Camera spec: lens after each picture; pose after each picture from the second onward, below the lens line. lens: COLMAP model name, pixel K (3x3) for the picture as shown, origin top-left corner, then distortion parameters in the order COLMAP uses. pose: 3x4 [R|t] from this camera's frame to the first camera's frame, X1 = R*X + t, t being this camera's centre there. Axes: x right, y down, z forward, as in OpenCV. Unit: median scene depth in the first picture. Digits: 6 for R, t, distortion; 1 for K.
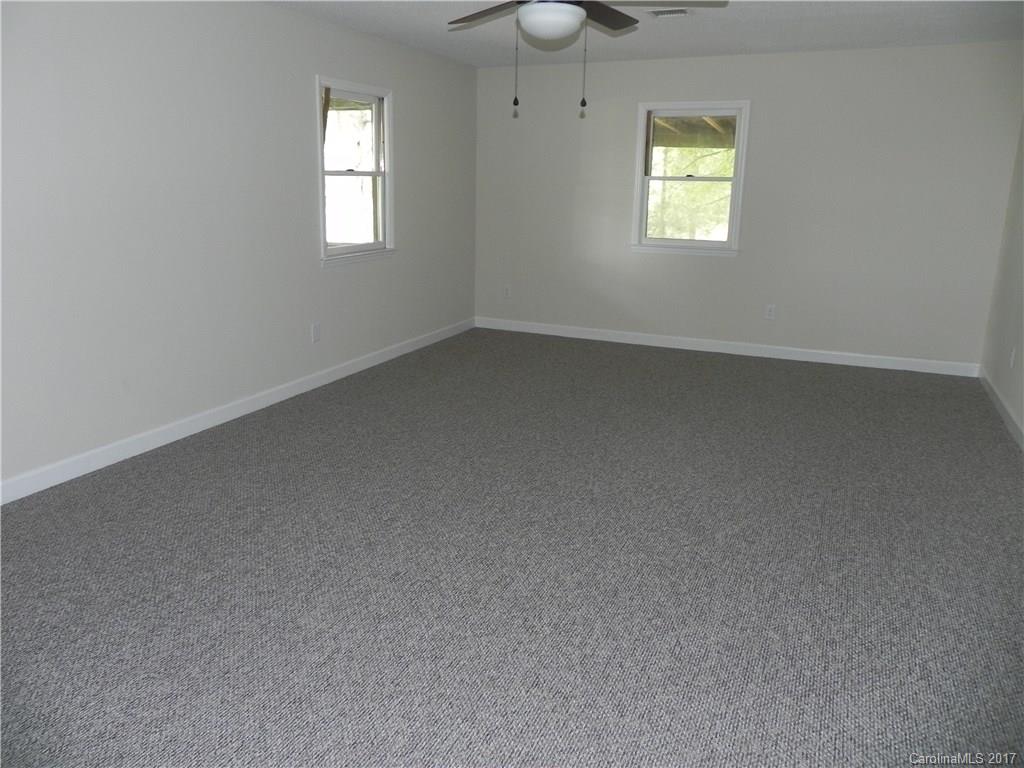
lens RADIAL K [[791.2, 0, 512.0], [0, 791.2, 384.0], [0, 0, 1]] dist [0.006797, -0.000772]
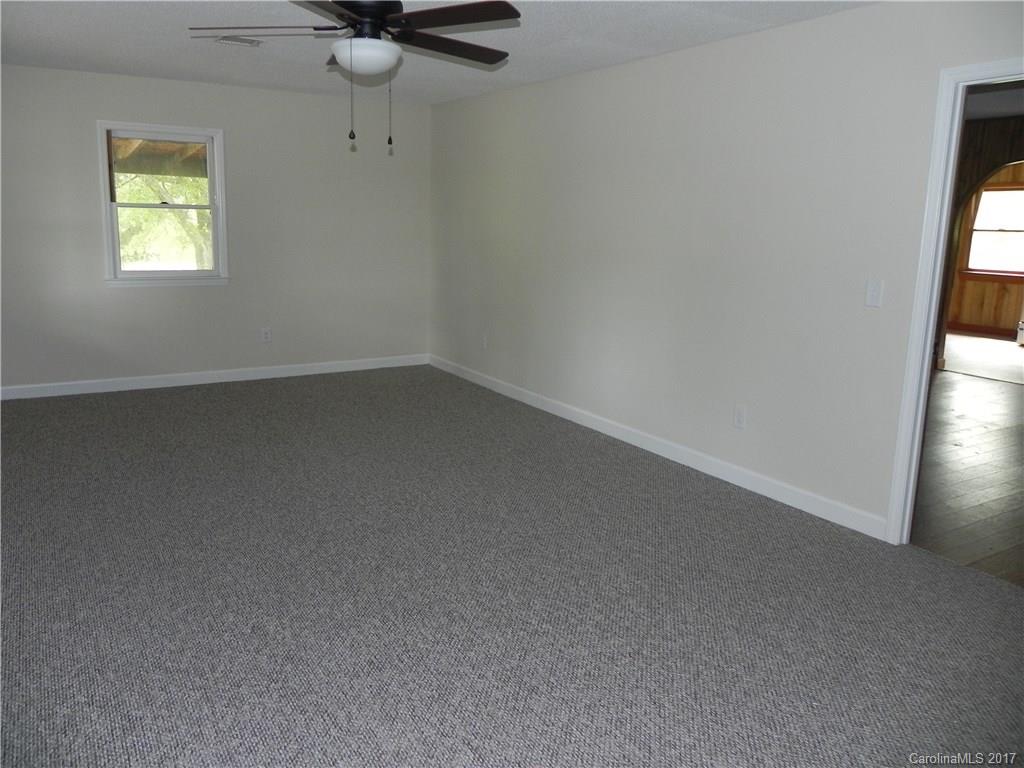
lens RADIAL K [[782.2, 0, 509.0], [0, 782.2, 378.7], [0, 0, 1]] dist [-0.008935, -0.007231]
pose [[0.537154, -0.171395, 0.825887, -0.392637], [0.193722, 0.978032, 0.076973, -0.056801], [-0.820937, 0.118647, 0.558556, 0.191208]]
